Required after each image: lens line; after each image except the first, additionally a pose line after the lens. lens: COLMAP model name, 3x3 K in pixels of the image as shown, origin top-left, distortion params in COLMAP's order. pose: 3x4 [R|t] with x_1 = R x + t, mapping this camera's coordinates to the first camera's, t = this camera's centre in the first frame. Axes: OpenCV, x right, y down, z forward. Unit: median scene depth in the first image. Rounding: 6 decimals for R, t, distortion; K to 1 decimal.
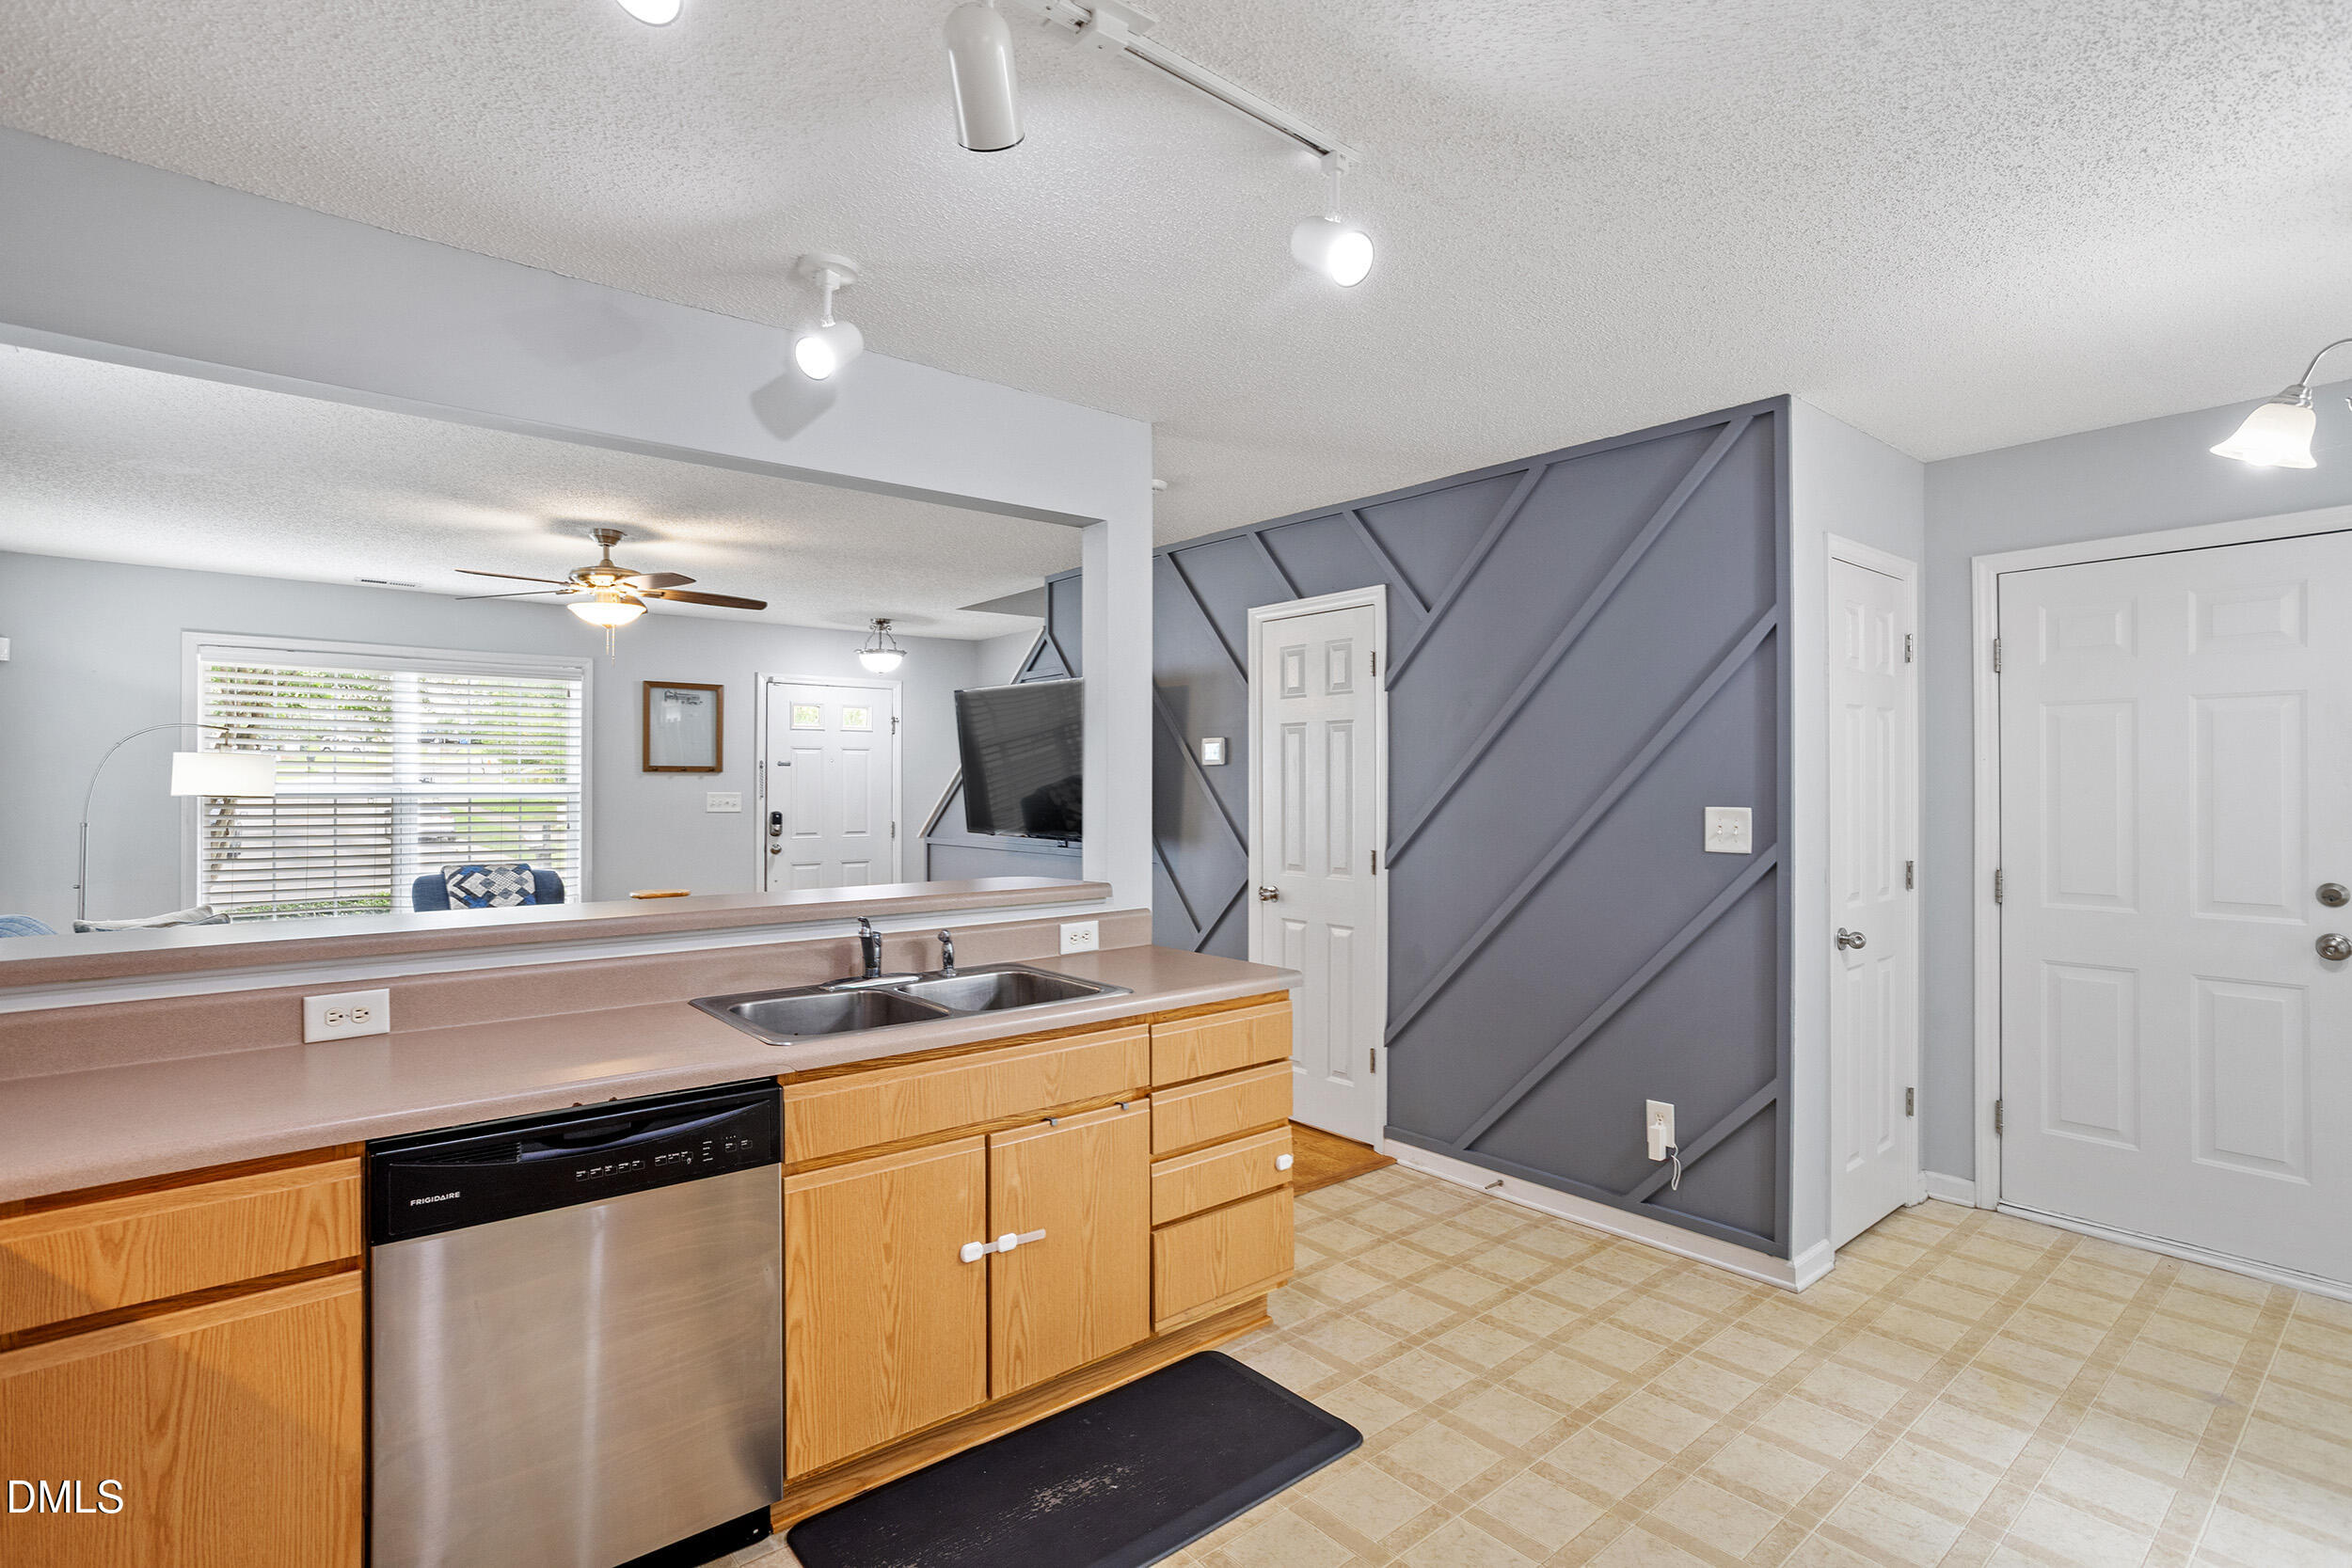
lens RADIAL K [[1137.7, 0, 1176.0], [0, 1137.7, 784.0], [0, 0, 1]] dist [-0.047262, 0.028649]
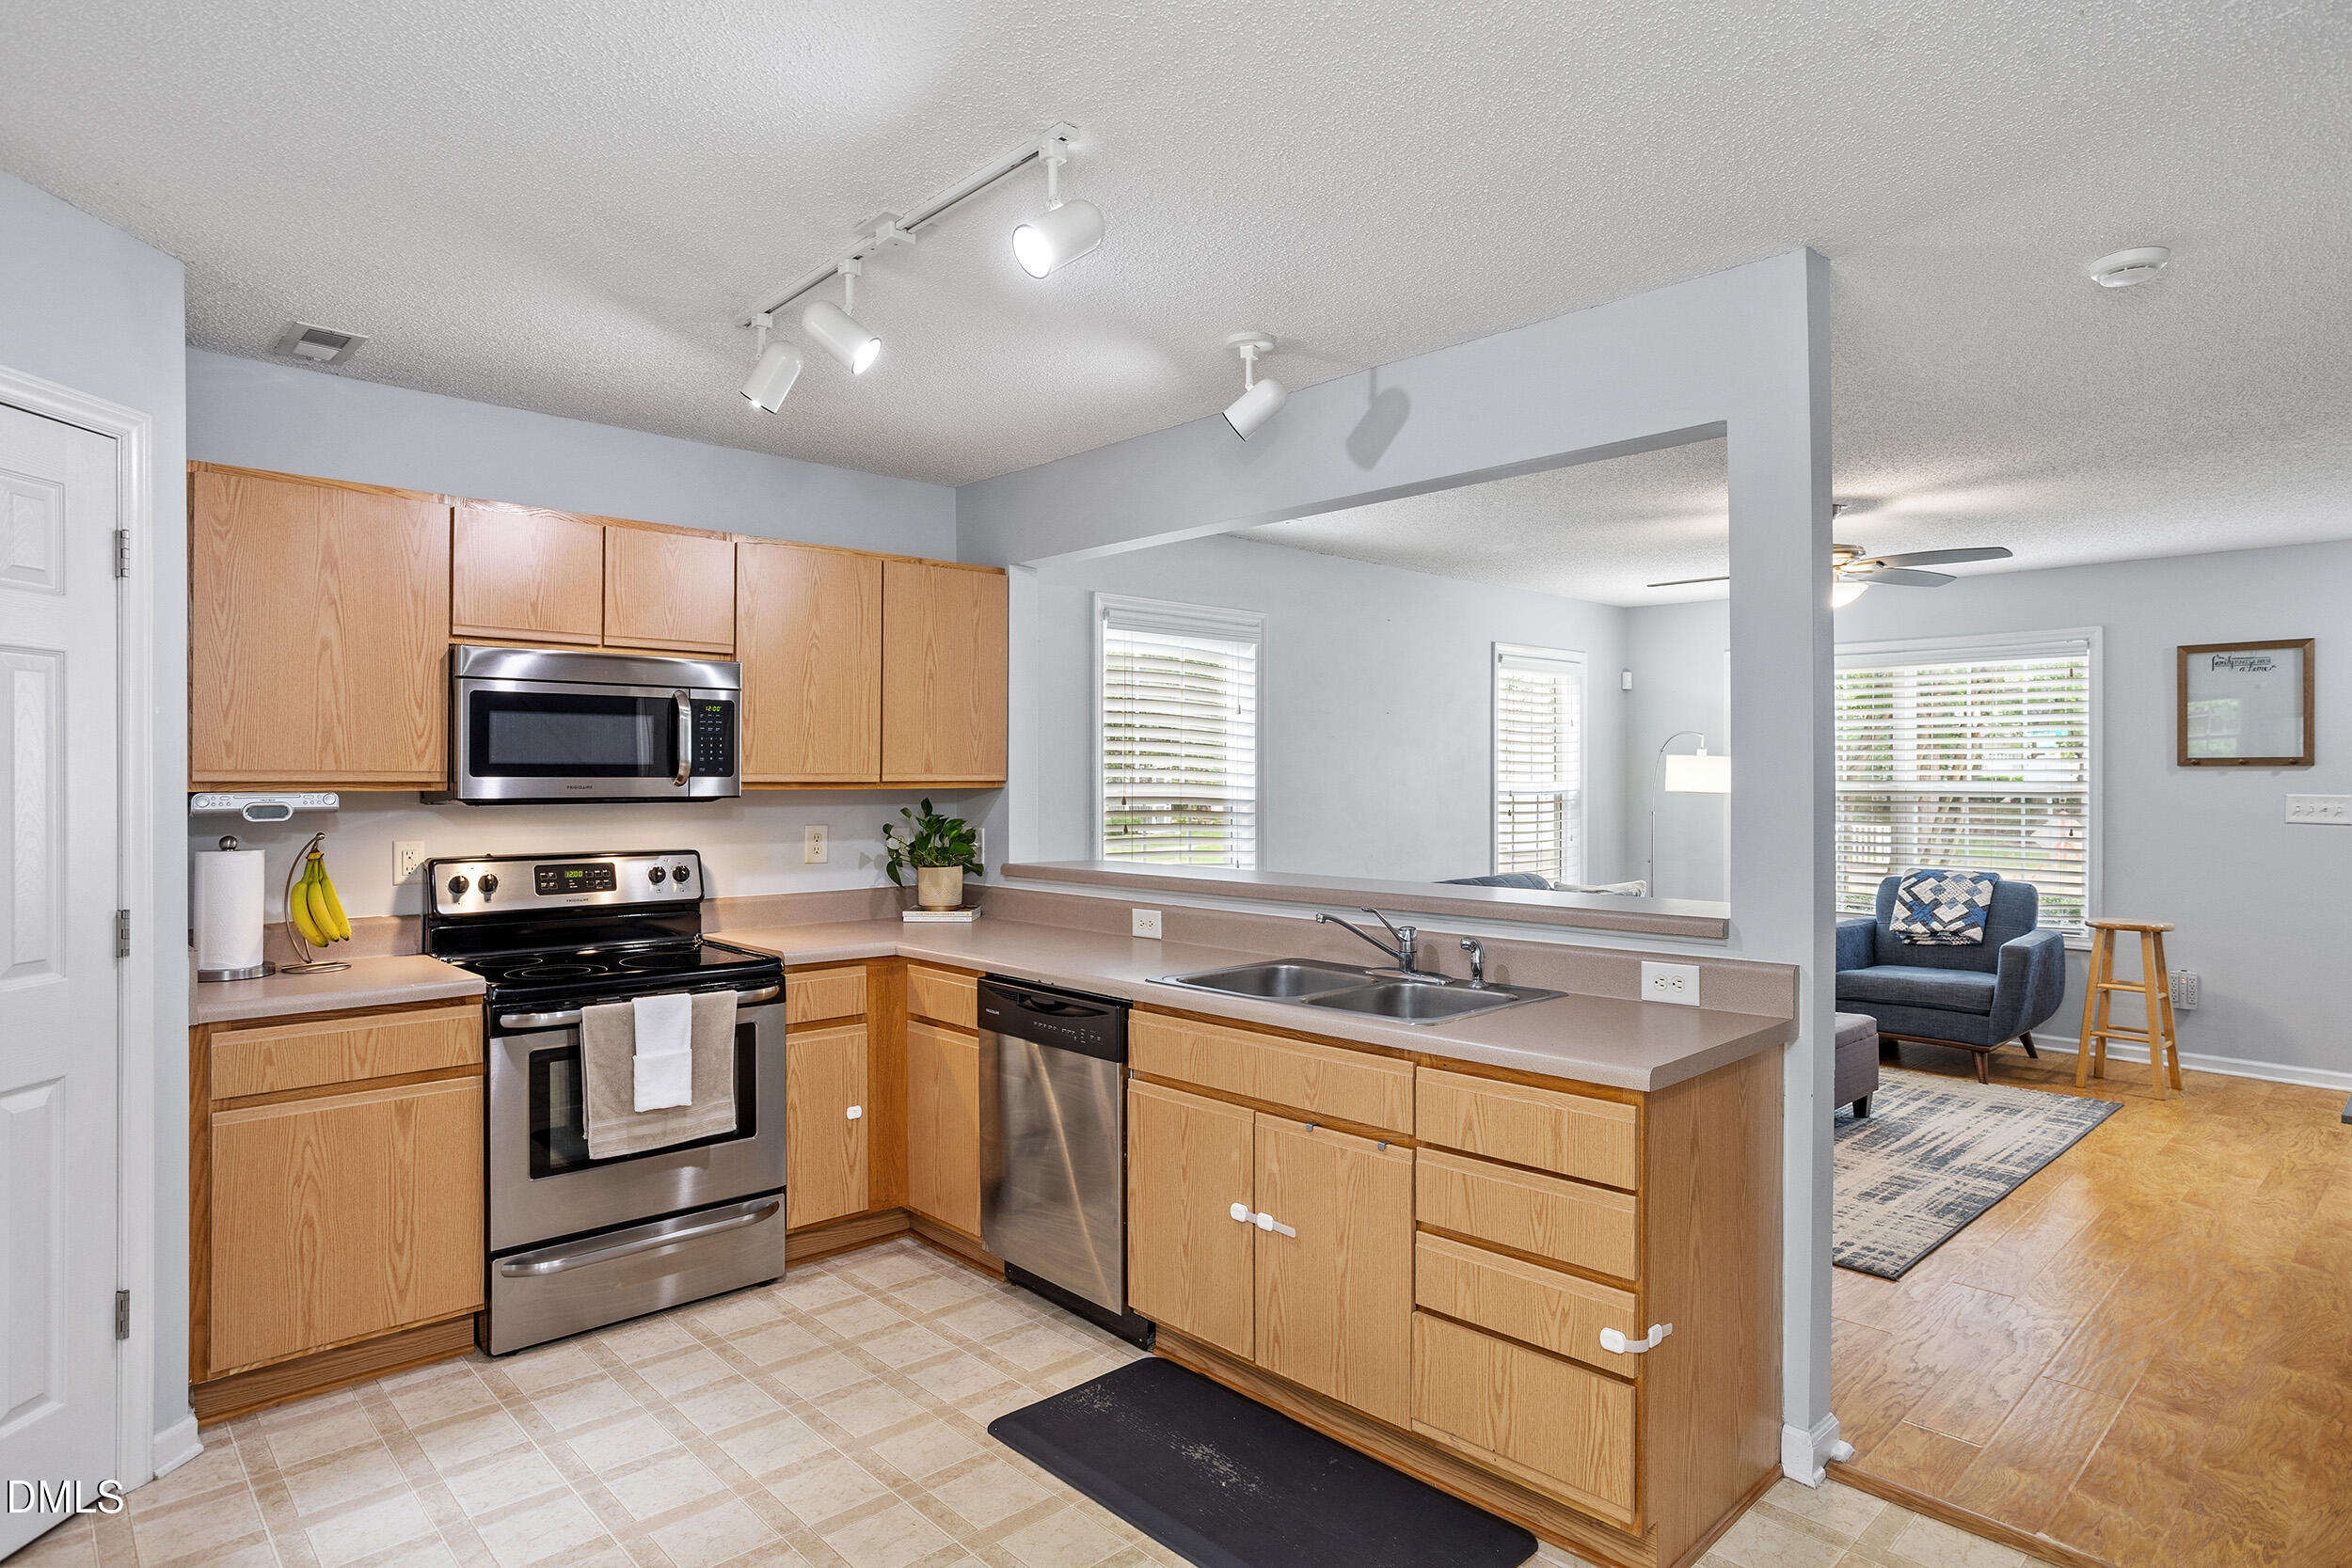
lens RADIAL K [[1263.9, 0, 1176.0], [0, 1263.9, 784.0], [0, 0, 1]] dist [-0.019943, 0.000925]
pose [[0.068720, 0.001774, -0.997634, 0.871467], [-0.000098, 0.999998, 0.001772, -0.000221], [0.997636, -0.000023, 0.068720, 0.724975]]
